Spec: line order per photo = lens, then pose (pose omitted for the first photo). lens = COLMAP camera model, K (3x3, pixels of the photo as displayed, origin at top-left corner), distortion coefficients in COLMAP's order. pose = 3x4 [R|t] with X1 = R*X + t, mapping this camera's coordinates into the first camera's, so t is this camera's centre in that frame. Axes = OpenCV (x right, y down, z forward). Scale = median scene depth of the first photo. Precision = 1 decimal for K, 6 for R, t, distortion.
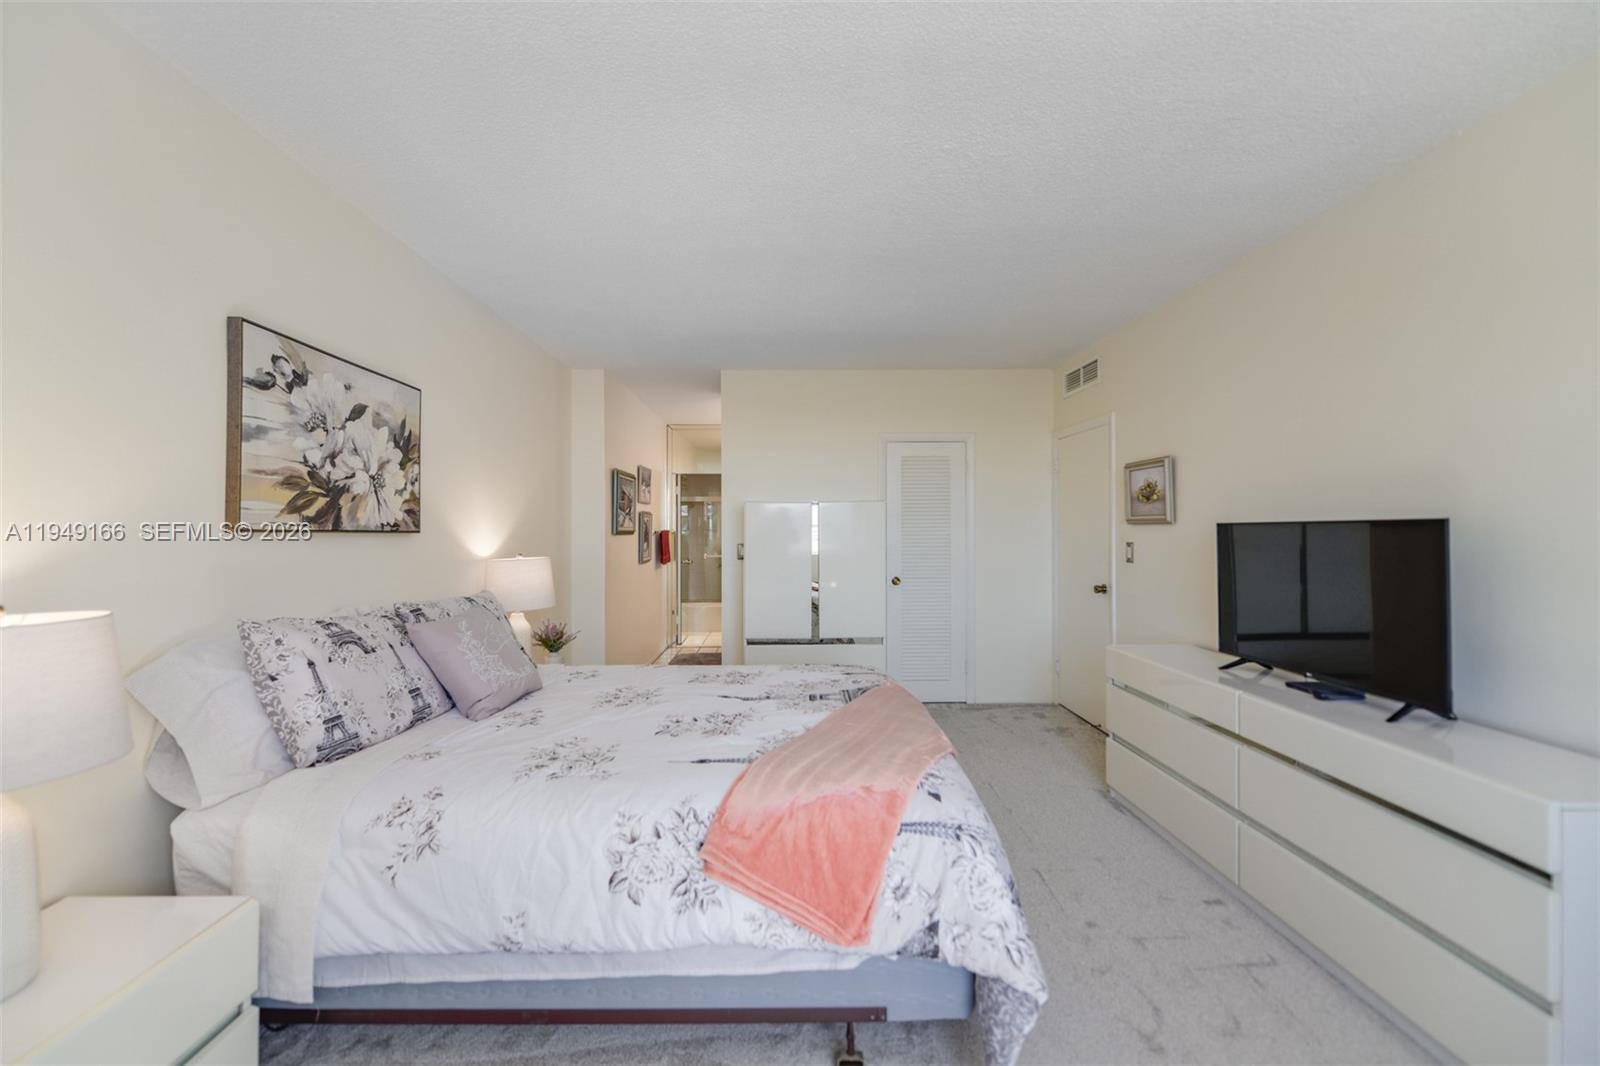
lens RADIAL K [[640.4, 0, 799.9], [0, 640.4, 526.3], [0, 0, 1]] dist [0.000505, -0.002379]
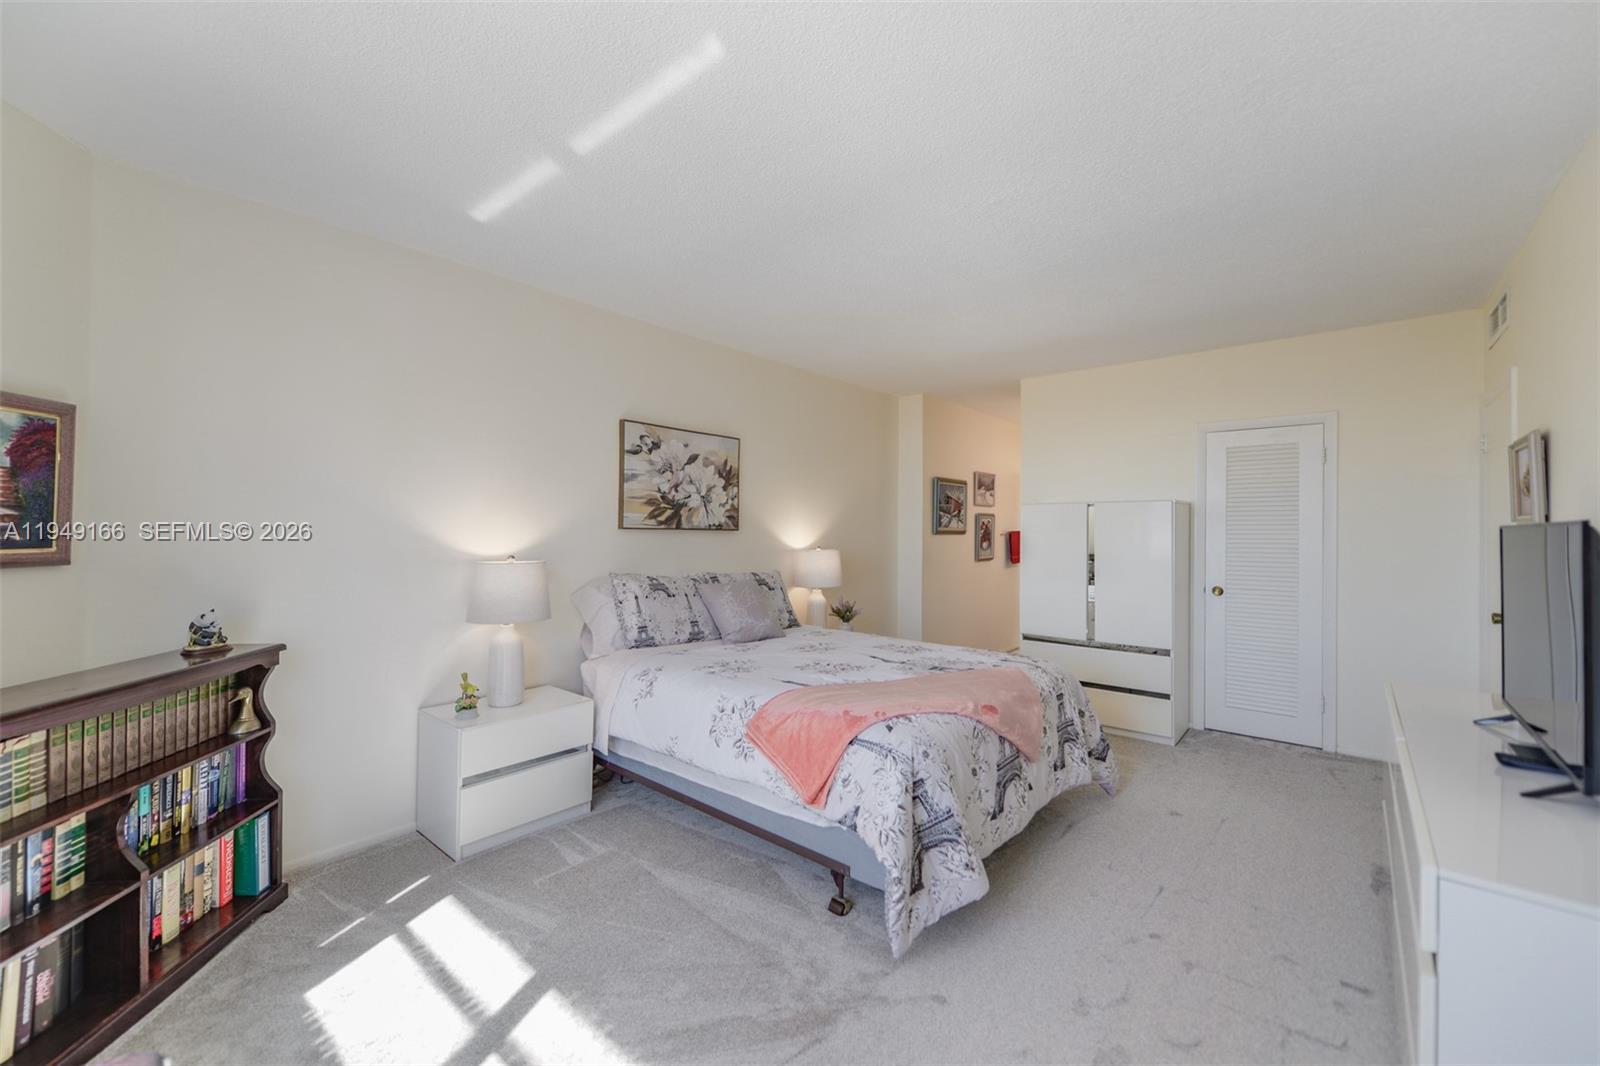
lens RADIAL K [[640.4, 0, 784.7], [0, 640.4, 524.2], [0, 0, 1]] dist [0.000505, -0.002379]
pose [[0.742885, 0.001259, -0.669418, 0.756038], [-0.003892, 0.999989, -0.002439, -0.002495], [0.669408, 0.004417, 0.742882, -0.118192]]
